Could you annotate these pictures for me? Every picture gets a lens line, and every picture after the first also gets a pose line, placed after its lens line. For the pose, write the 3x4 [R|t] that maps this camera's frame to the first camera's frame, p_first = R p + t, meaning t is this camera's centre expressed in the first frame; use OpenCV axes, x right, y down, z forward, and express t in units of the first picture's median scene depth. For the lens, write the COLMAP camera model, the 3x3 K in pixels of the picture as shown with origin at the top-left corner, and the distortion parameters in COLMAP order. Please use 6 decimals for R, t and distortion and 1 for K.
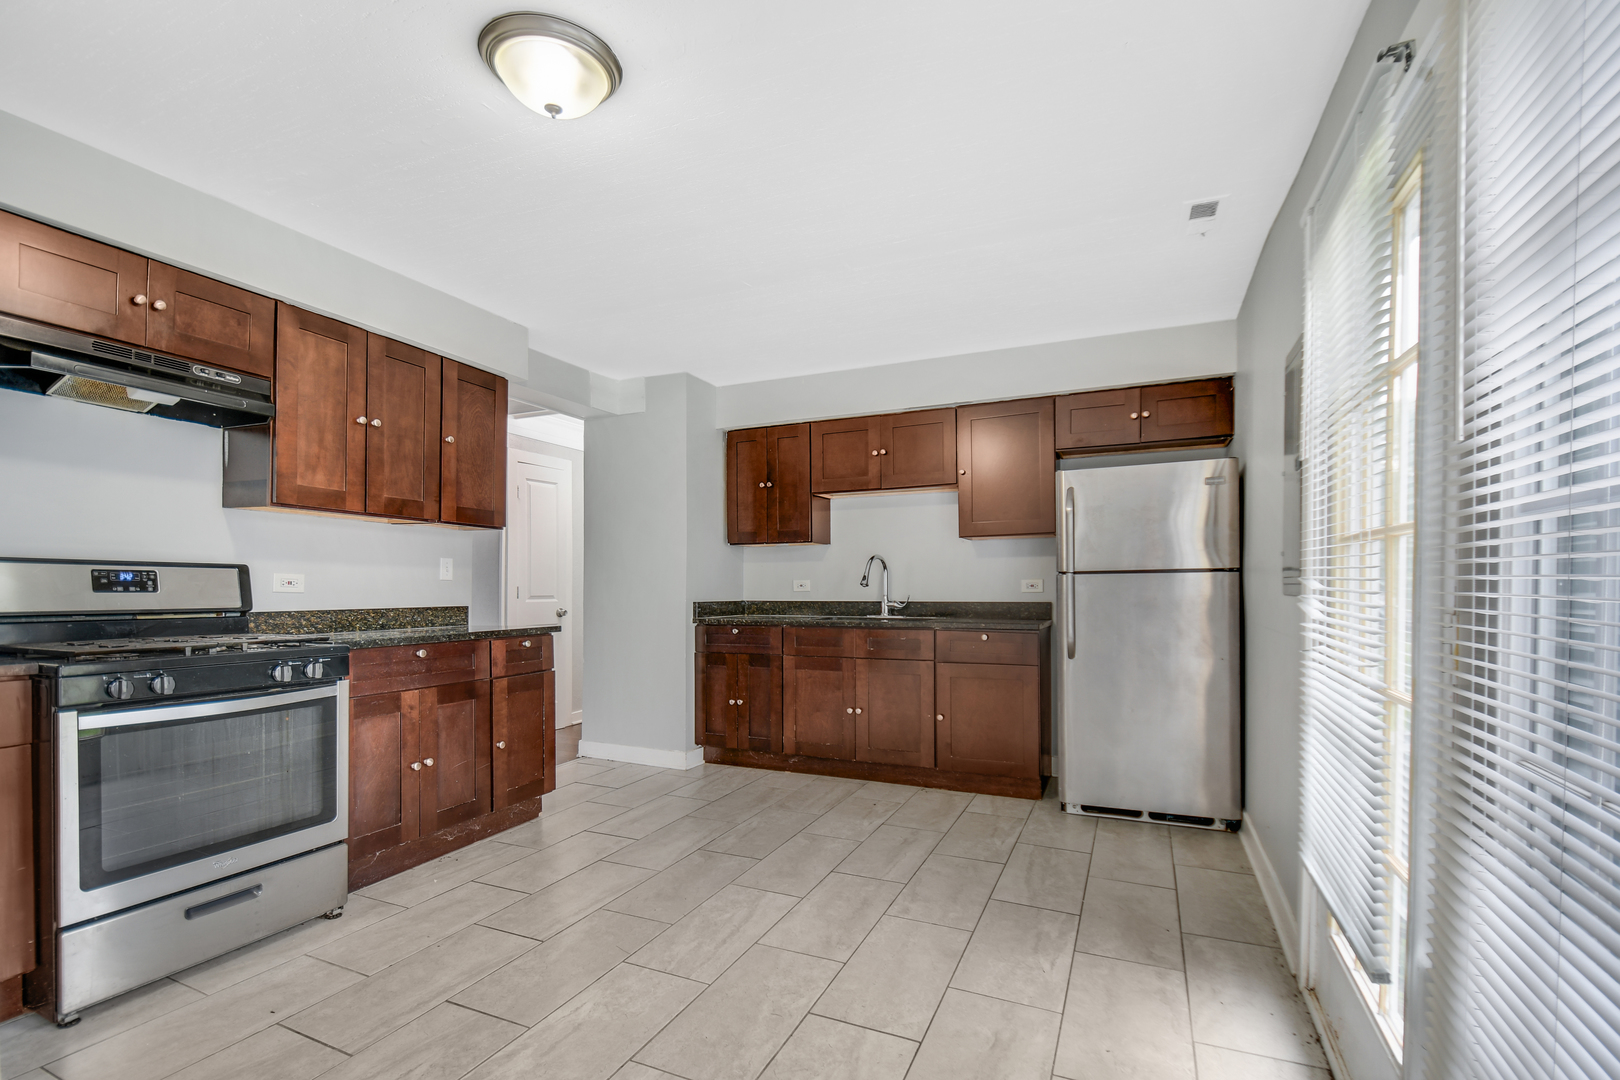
lens RADIAL K [[731.0, 0, 812.2], [0, 731.0, 591.5], [0, 0, 1]] dist [-0.014889, -0.001164]
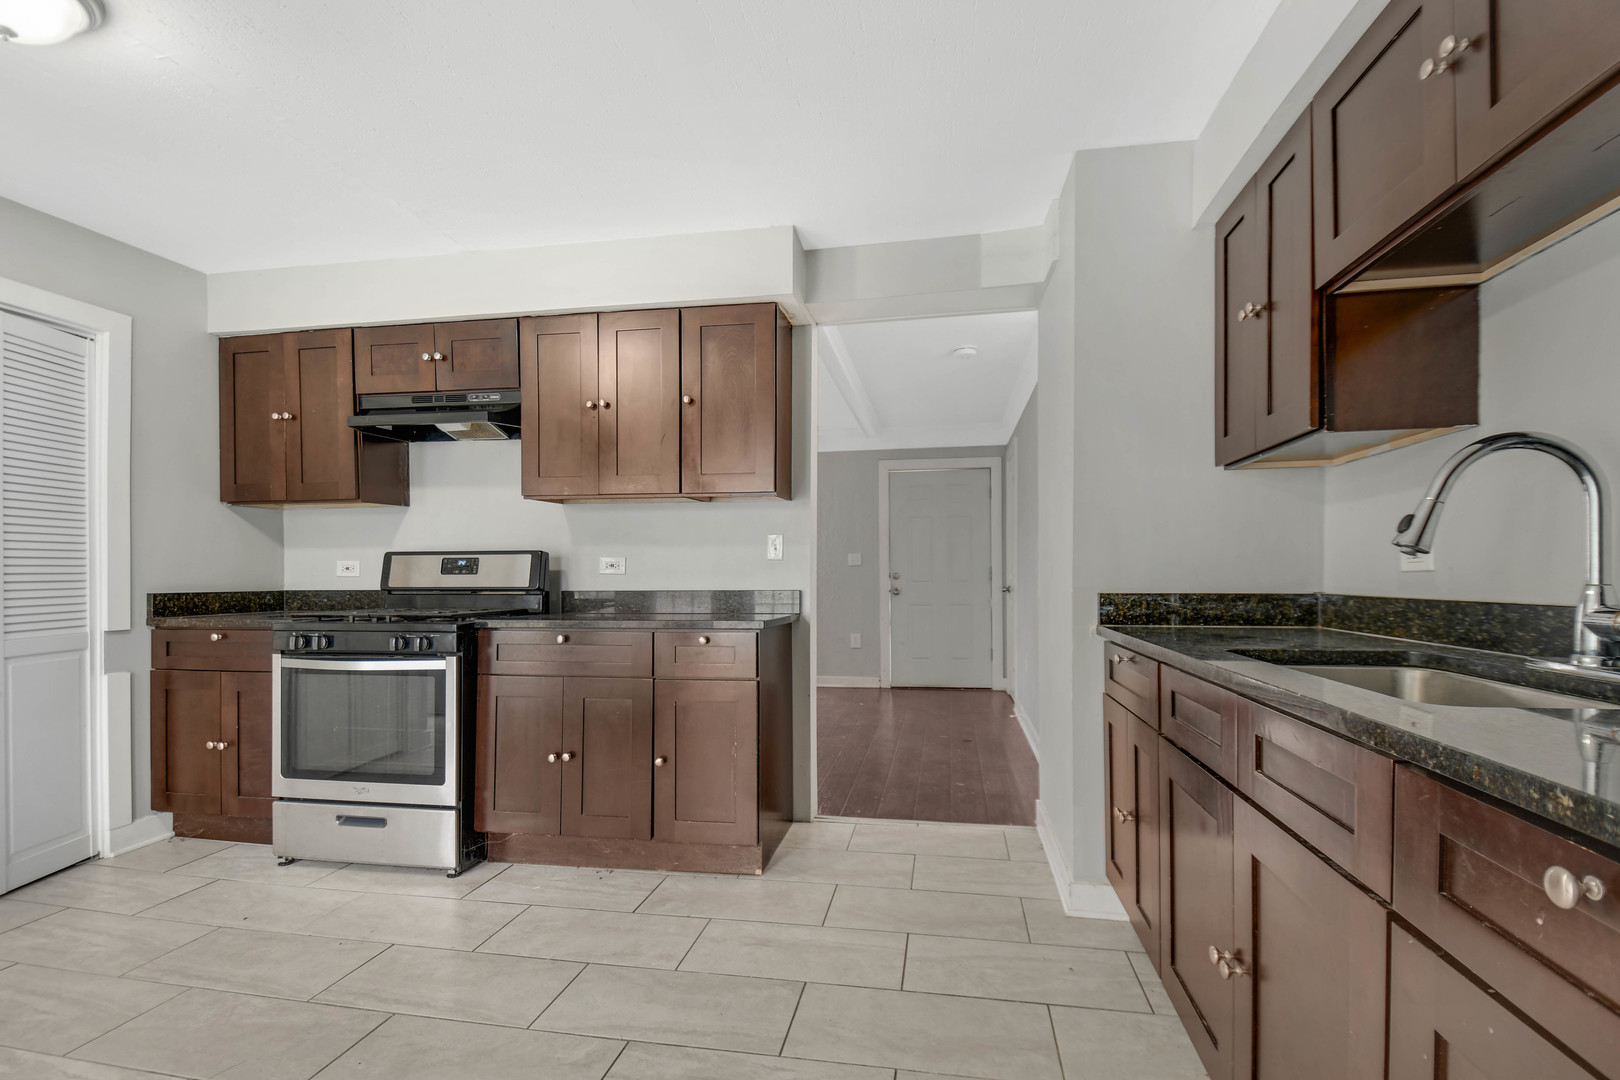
lens RADIAL K [[731.0, 0, 818.0], [0, 731.0, 573.9], [0, 0, 1]] dist [-0.014889, -0.001164]
pose [[0.244396, 0.000581, -0.969675, 0.528805], [0.002415, 0.999996, 0.001208, 0.000159], [0.969672, -0.002637, 0.244394, 1.289236]]
